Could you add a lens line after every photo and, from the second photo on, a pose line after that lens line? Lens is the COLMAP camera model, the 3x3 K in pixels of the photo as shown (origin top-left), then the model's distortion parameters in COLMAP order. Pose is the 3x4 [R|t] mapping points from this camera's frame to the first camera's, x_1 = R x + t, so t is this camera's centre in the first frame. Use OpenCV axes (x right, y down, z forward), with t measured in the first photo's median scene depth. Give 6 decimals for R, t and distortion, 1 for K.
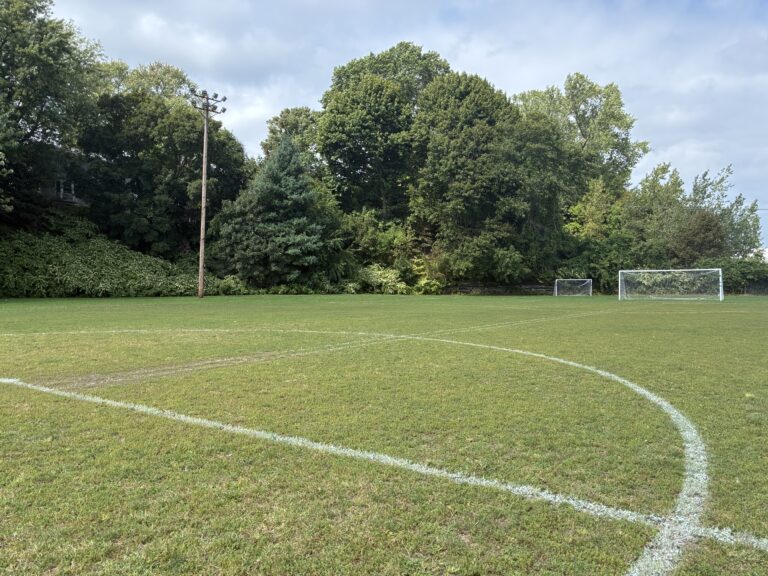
lens RADIAL K [[576.9, 0, 384.4], [0, 576.9, 282.4], [0, 0, 1]] dist [0.027869, -0.050753]
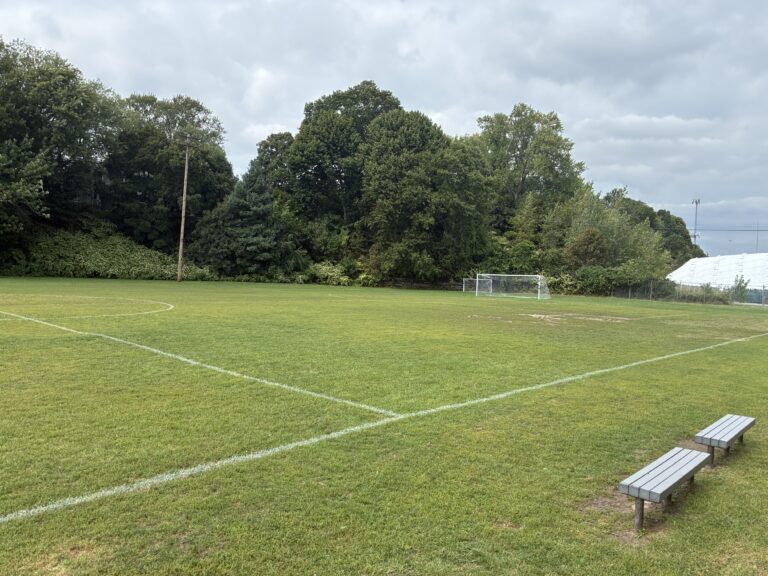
lens RADIAL K [[576.9, 0, 384.4], [0, 576.9, 282.4], [0, 0, 1]] dist [0.027869, -0.050753]
pose [[0.991002, 0.040349, -0.127617, 0.307799], [-0.038116, 0.999075, 0.019890, -0.016289], [0.128302, -0.014847, 0.991624, -0.273653]]
